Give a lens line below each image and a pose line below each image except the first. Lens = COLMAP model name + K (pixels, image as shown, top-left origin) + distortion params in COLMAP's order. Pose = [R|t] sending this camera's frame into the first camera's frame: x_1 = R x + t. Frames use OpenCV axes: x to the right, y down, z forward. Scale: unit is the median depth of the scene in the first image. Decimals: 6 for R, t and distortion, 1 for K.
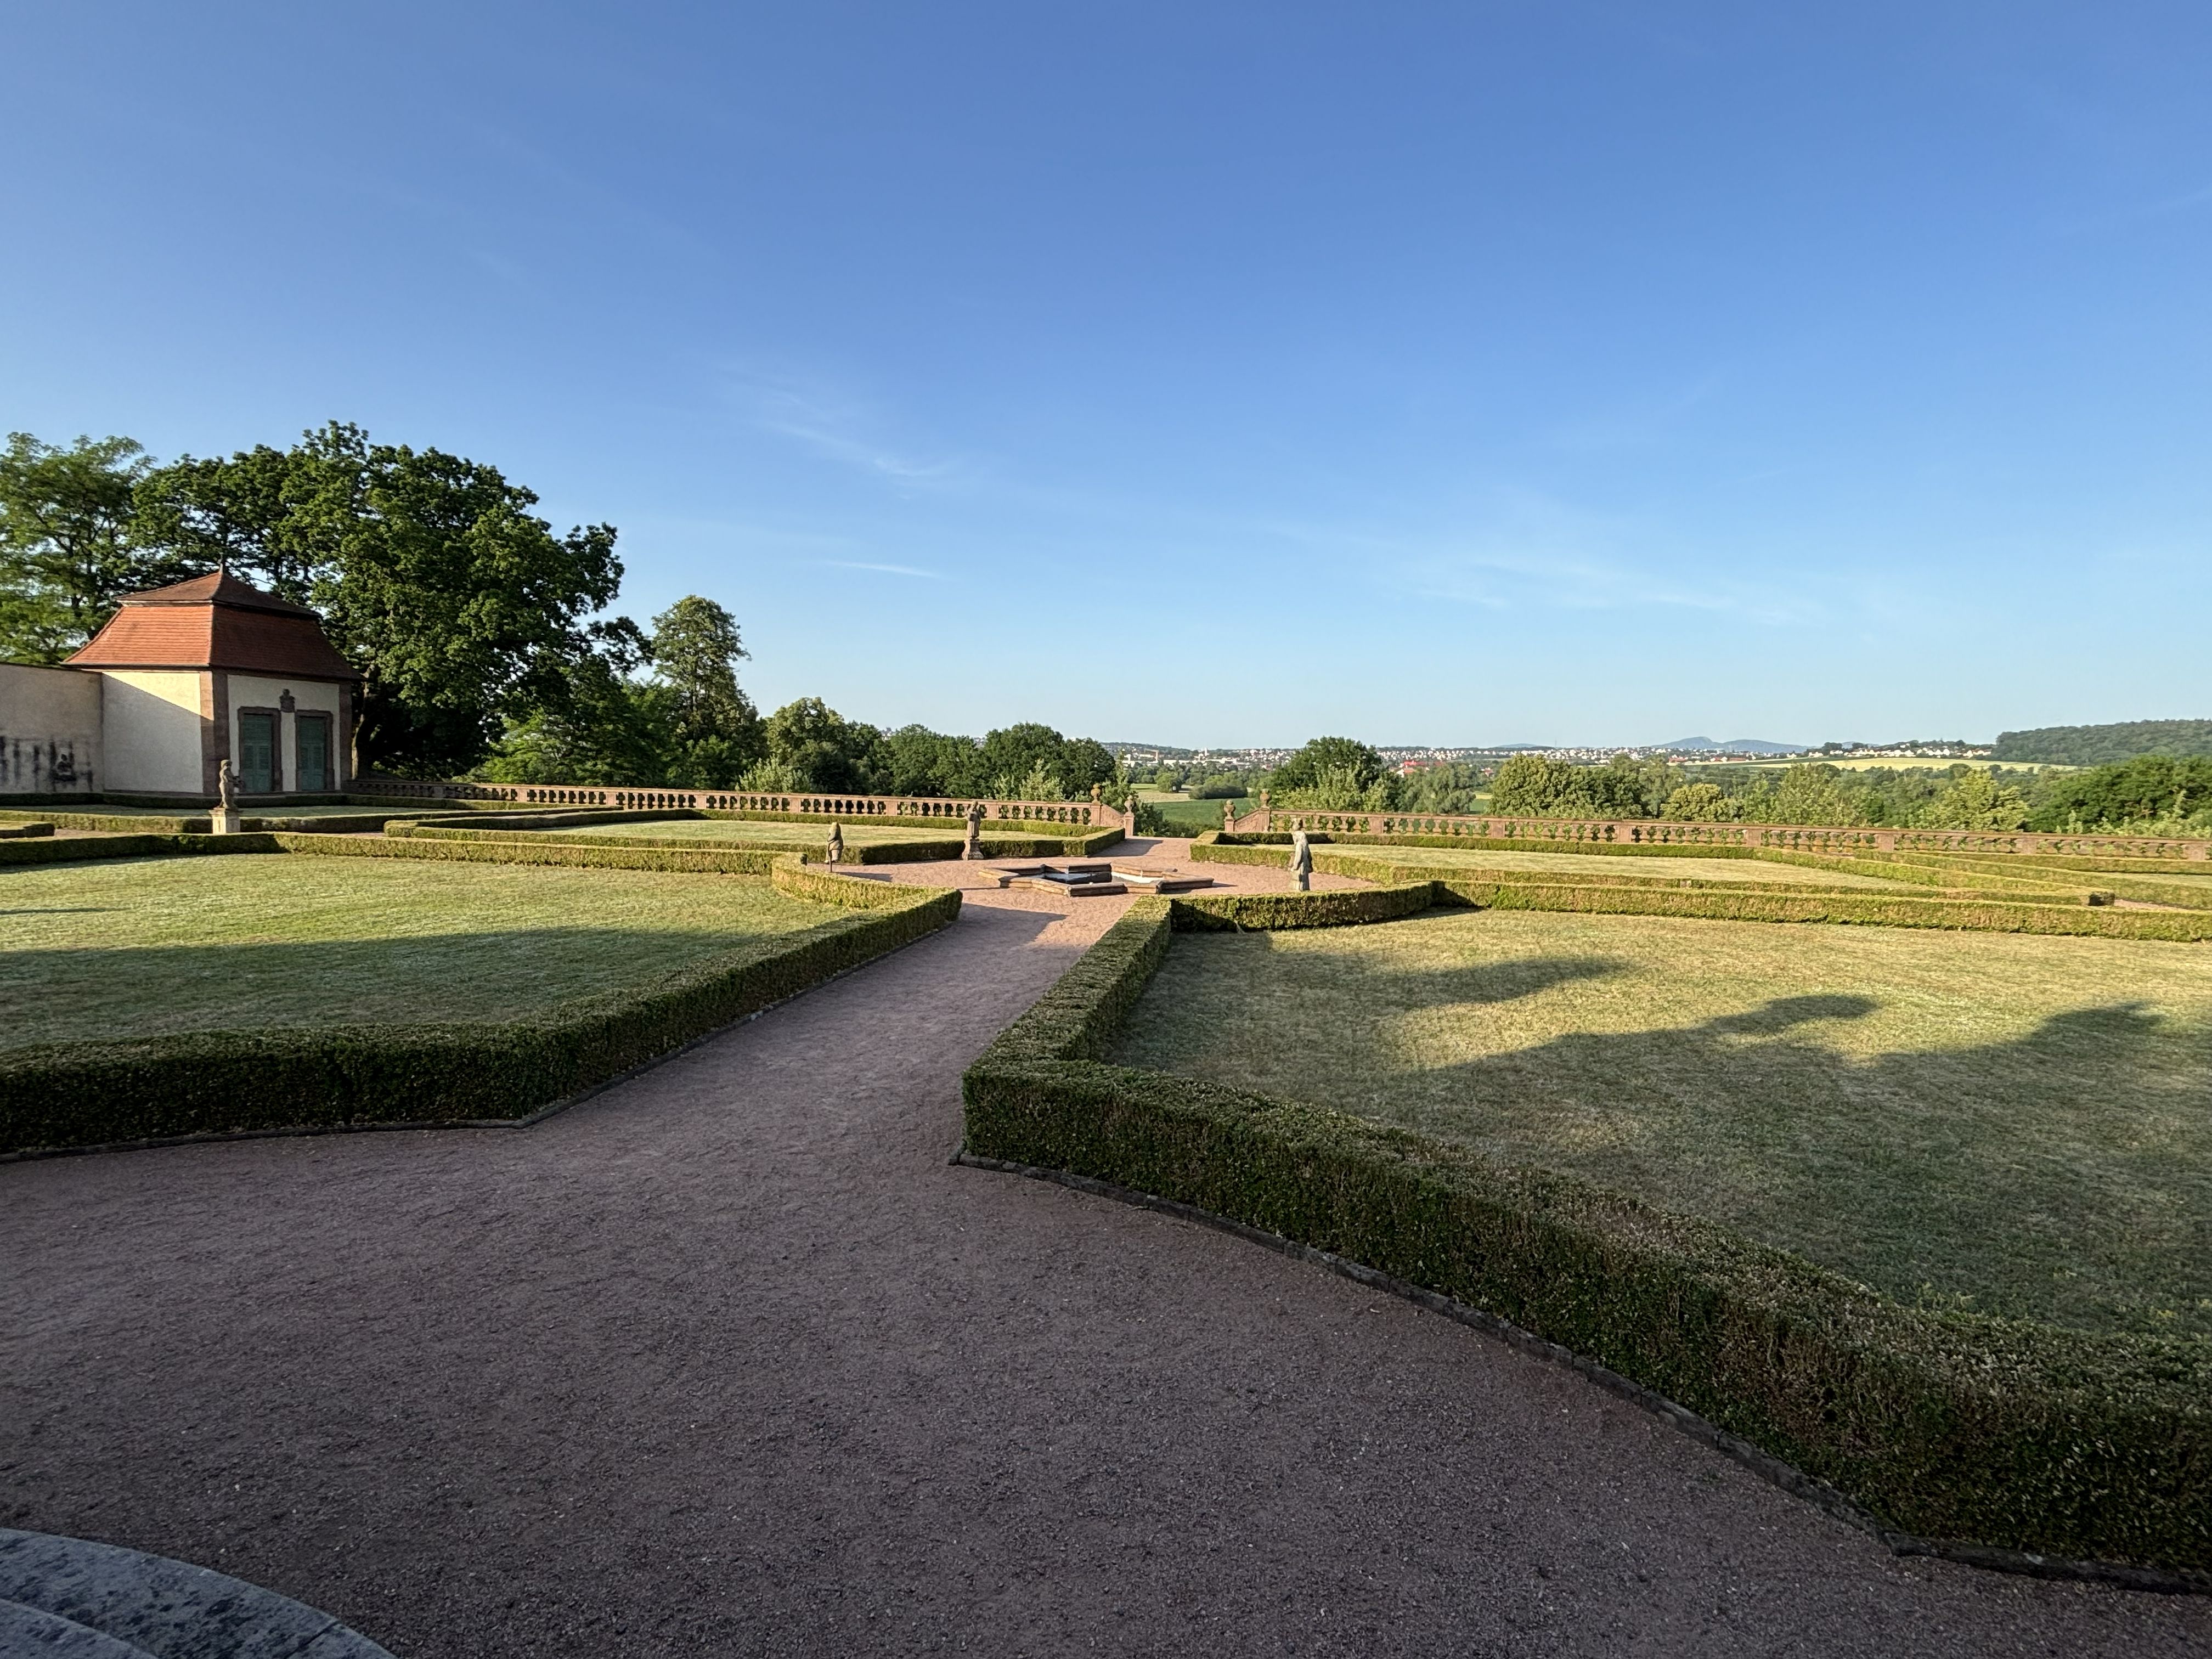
lens RADIAL K [[1014.9, 0, 1106.0], [0, 1014.9, 829.5], [0, 0, 1]] dist [-0.001474, 0.000641]
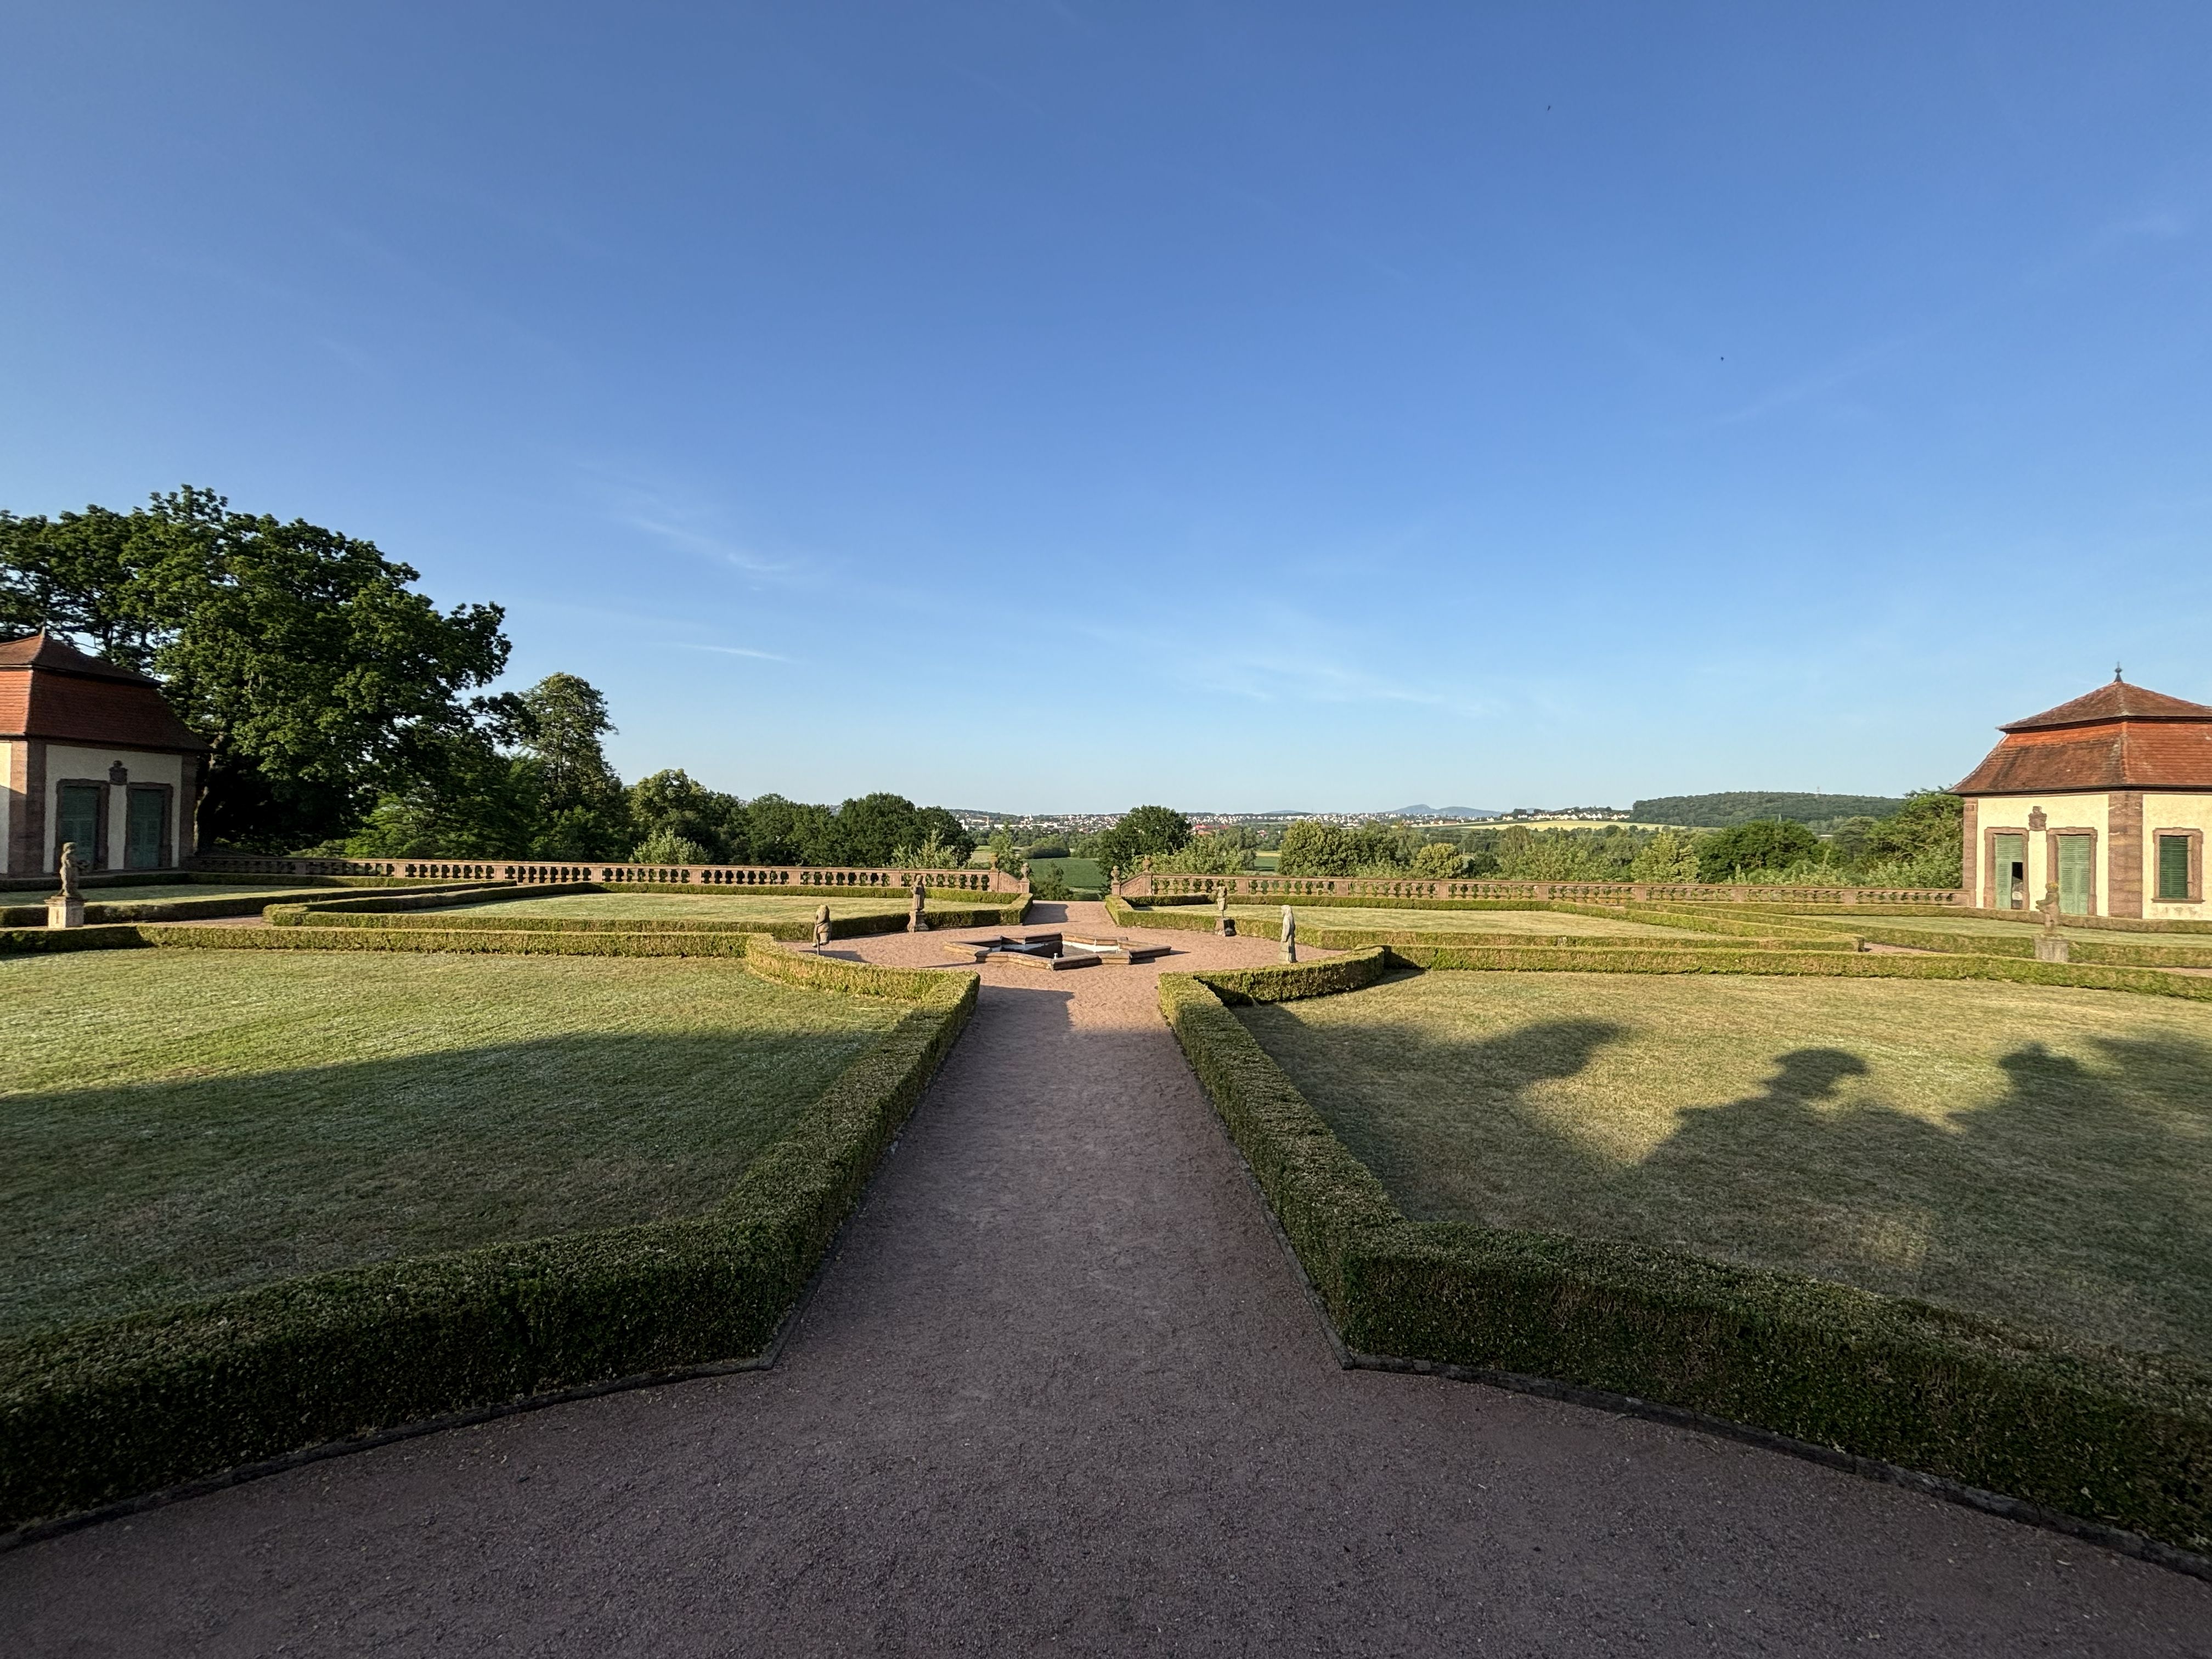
lens RADIAL K [[883.6, 0, 1106.0], [0, 883.6, 829.5], [0, 0, 1]] dist [0.001907, -0.000581]
pose [[0.983502, -0.005698, 0.180808, -0.057877], [0.017066, 0.997969, -0.061381, -0.008785], [-0.180091, 0.063454, 0.981601, 0.035191]]
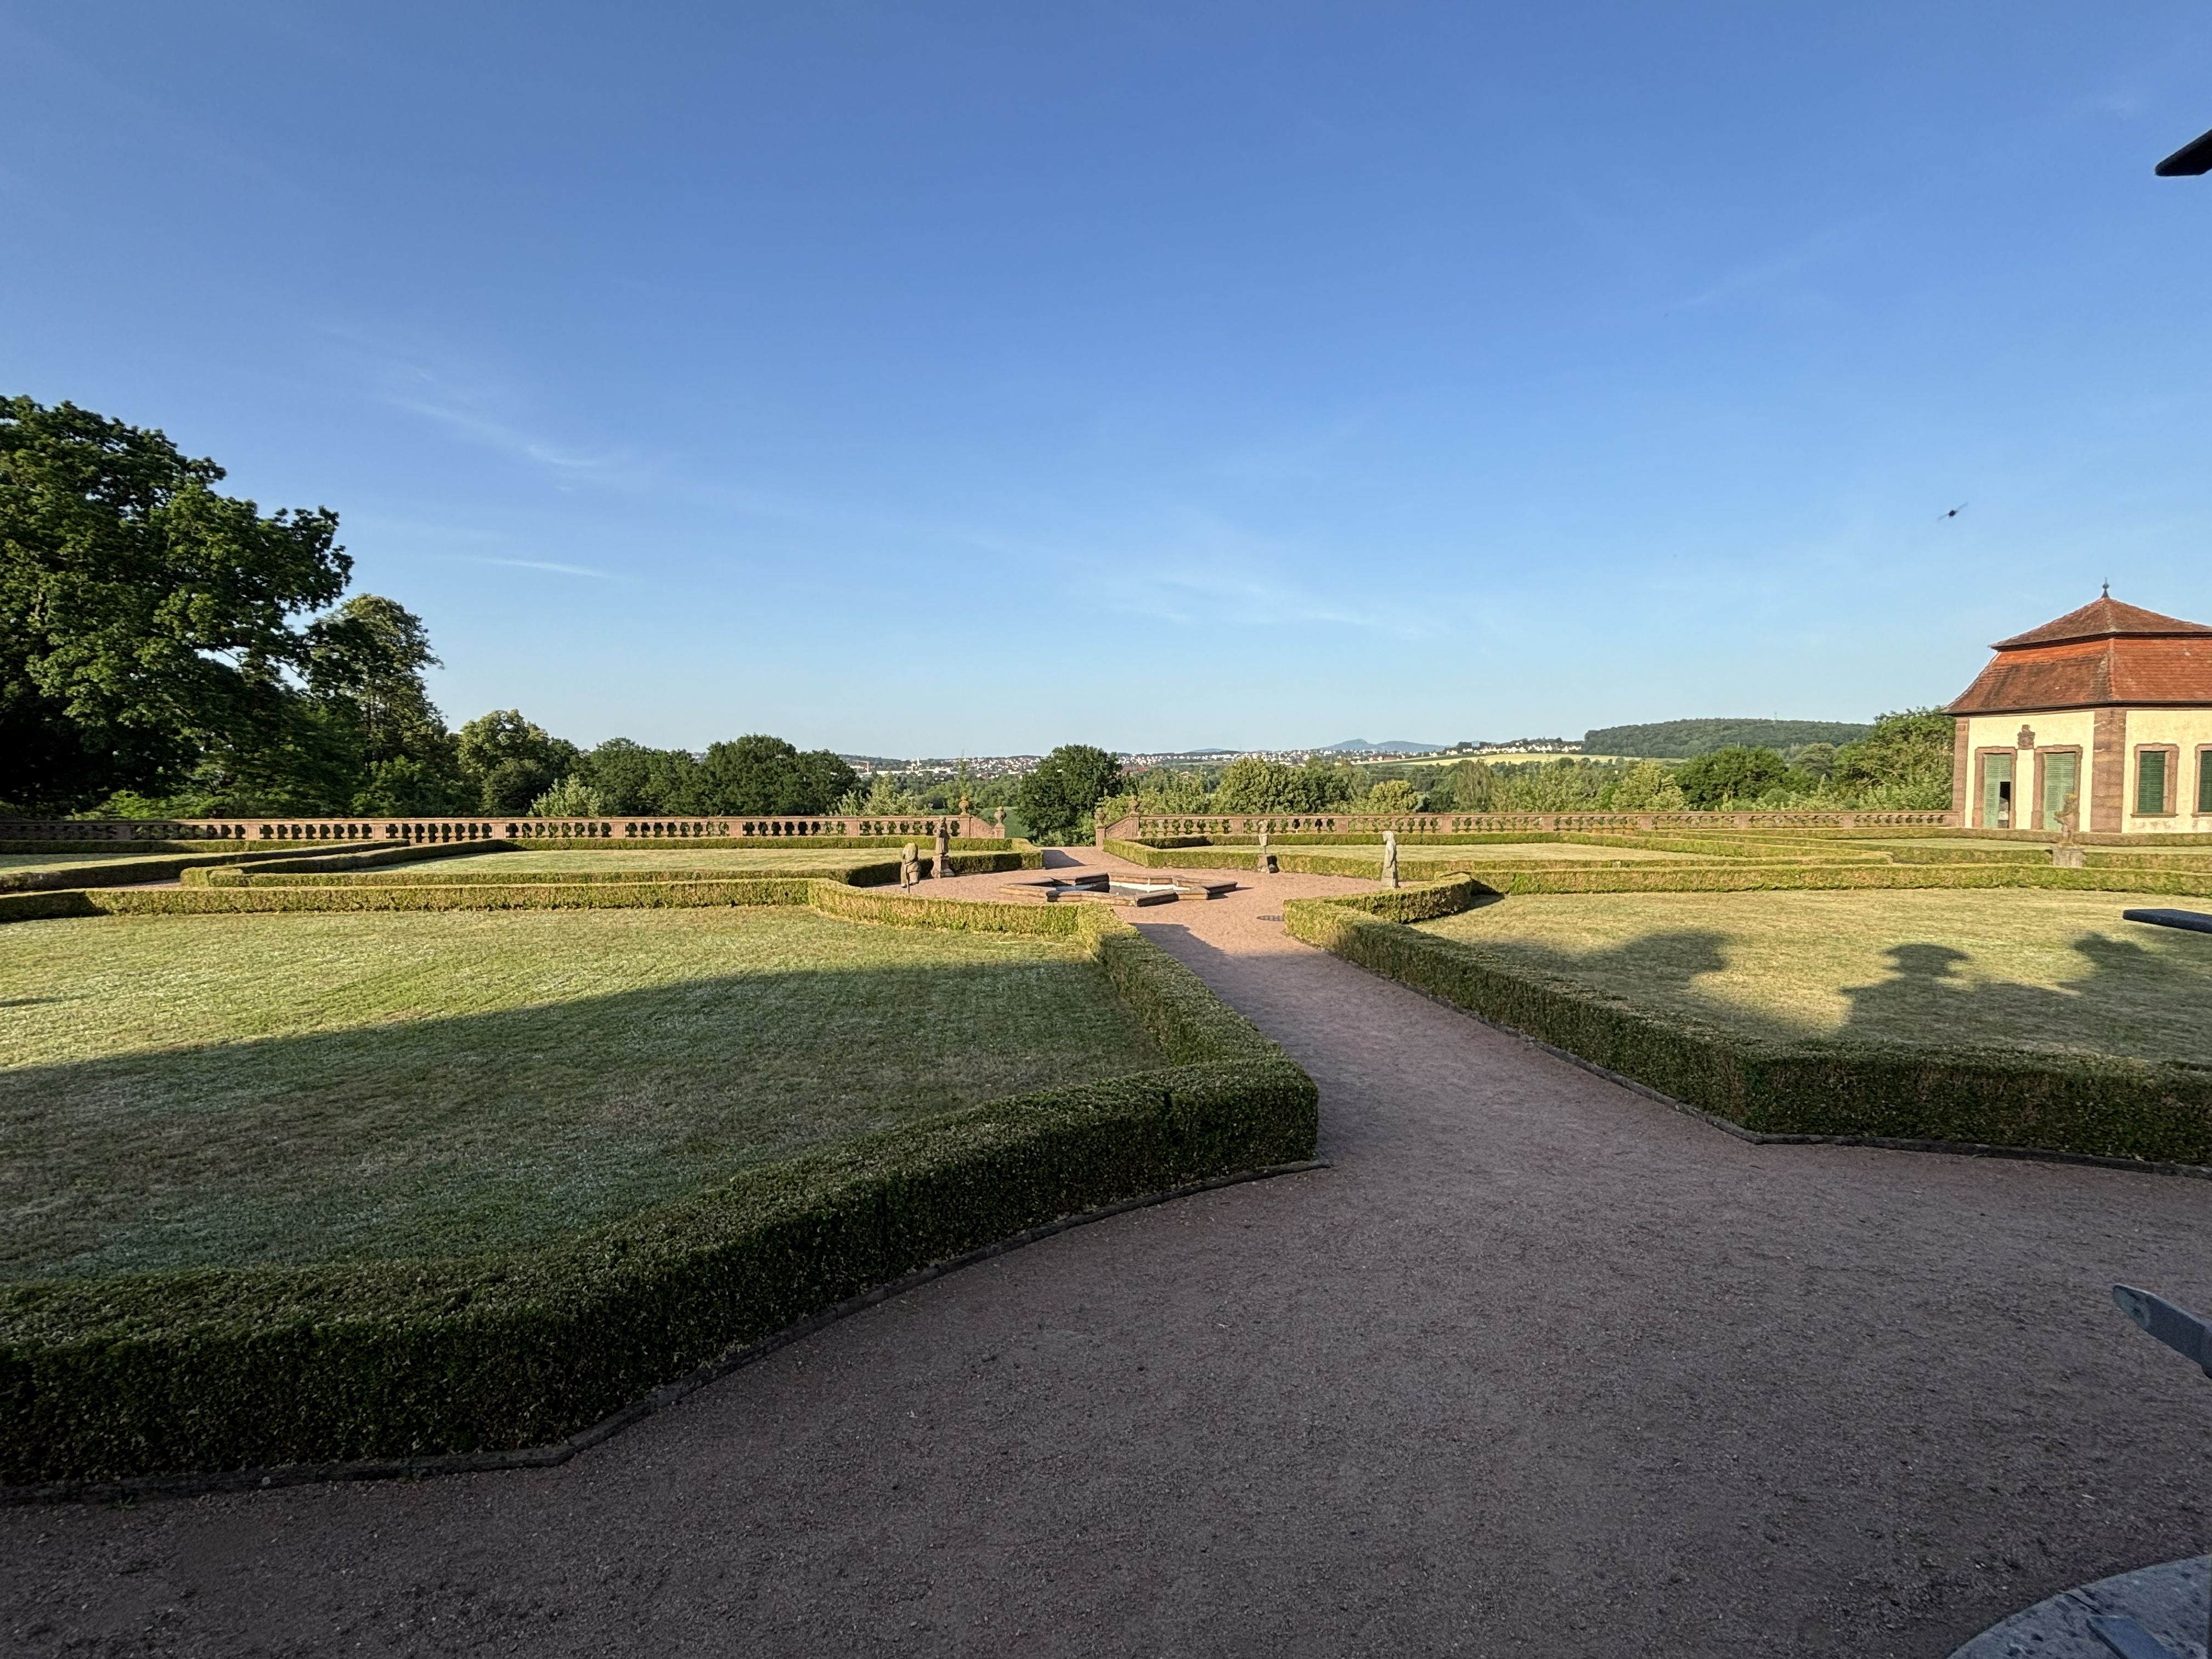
lens RADIAL K [[1010.0, 0, 1106.0], [0, 1010.0, 829.5], [0, 0, 1]] dist [0.002690, 0.000313]
pose [[0.961221, -0.040724, 0.272756, -0.132987], [0.043052, 0.999070, -0.002551, -0.003719], [-0.272398, 0.014194, 0.962080, 0.018186]]
